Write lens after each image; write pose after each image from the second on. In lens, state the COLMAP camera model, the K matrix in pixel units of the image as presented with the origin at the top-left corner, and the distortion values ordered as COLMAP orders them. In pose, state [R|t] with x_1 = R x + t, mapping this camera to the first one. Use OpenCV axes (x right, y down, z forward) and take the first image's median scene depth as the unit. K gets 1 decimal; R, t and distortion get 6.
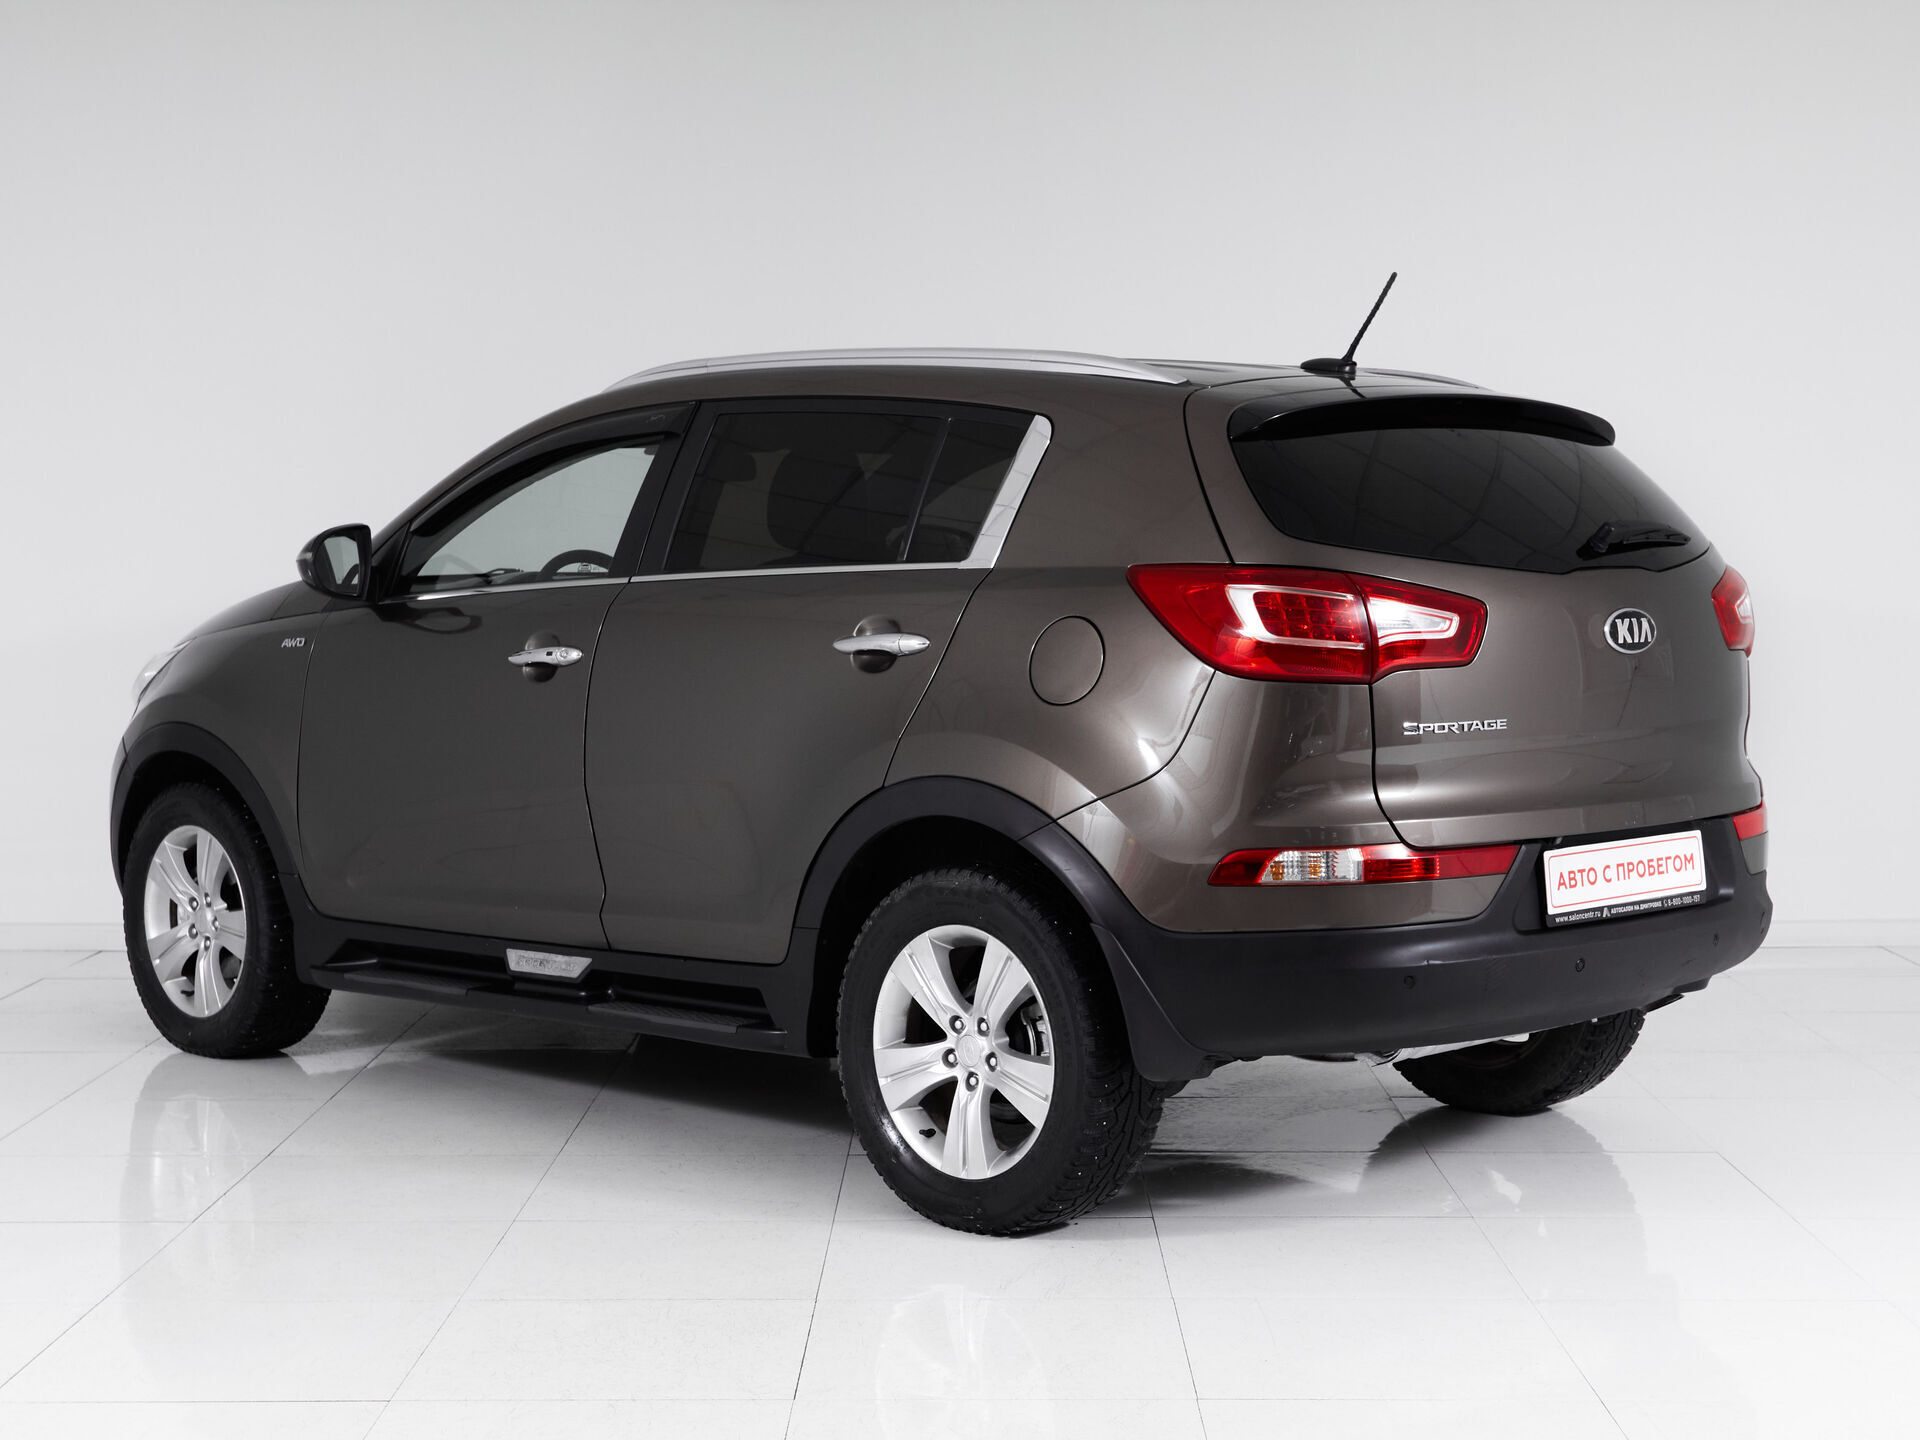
lens RADIAL K [[2303.8, 0, 958.7], [0, 2303.8, 708.6], [0, 0, 1]] dist [0.036410, 0.000000]
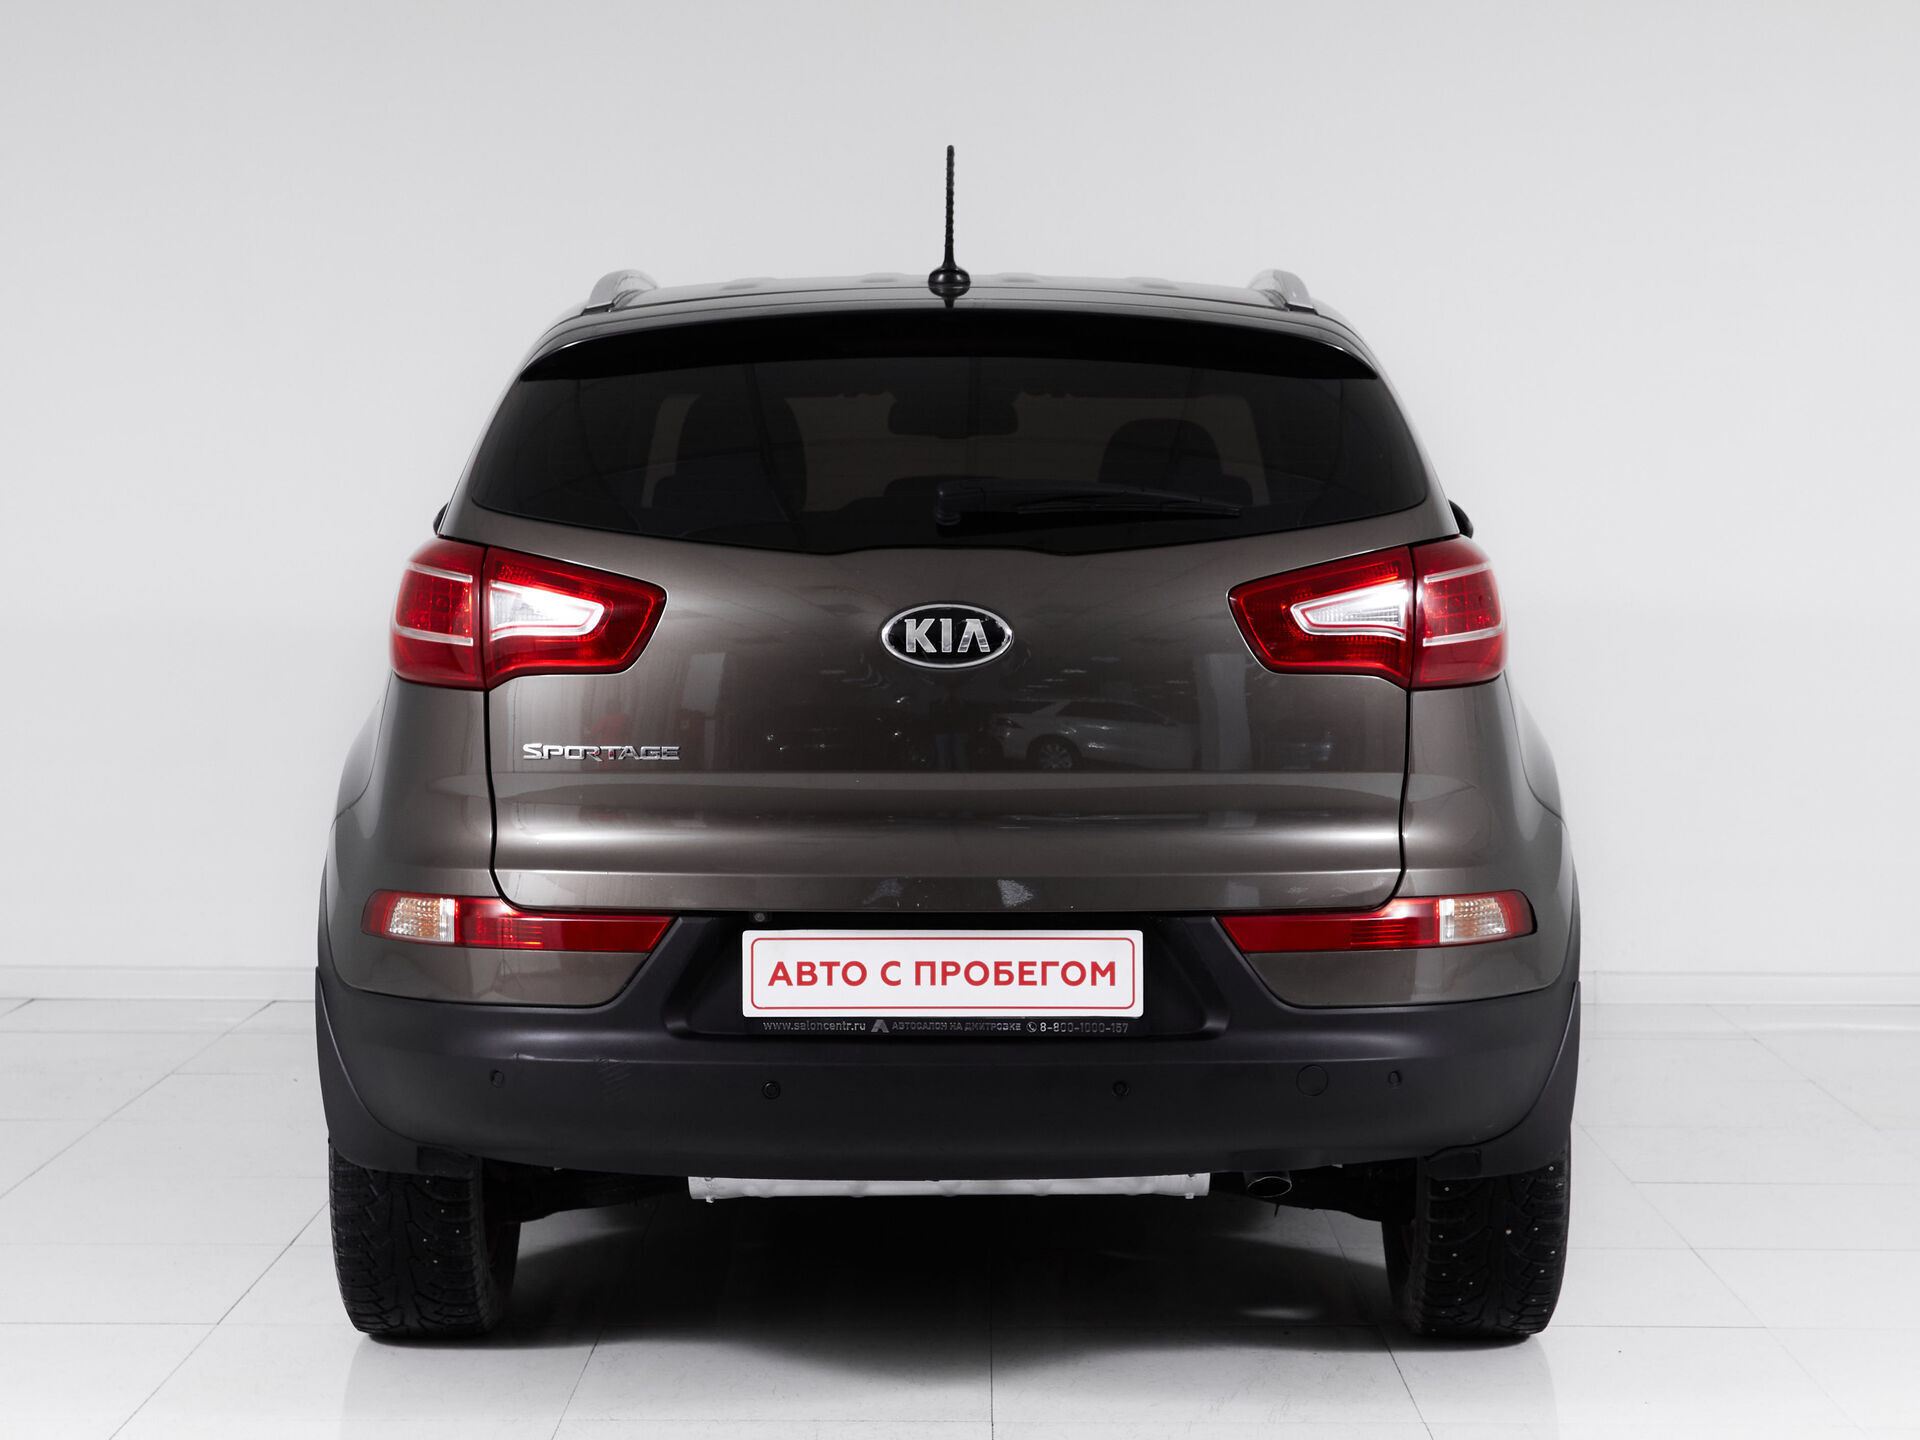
lens RADIAL K [[2303.8, 0, 962.7], [0, 2303.8, 723.7], [0, 0, 1]] dist [0.036410, 0.000000]
pose [[0.803207, 0.052277, -0.593401, 0.721586], [-0.047376, 0.998592, 0.023847, -0.023961], [0.593813, 0.008959, 0.804553, 0.439035]]
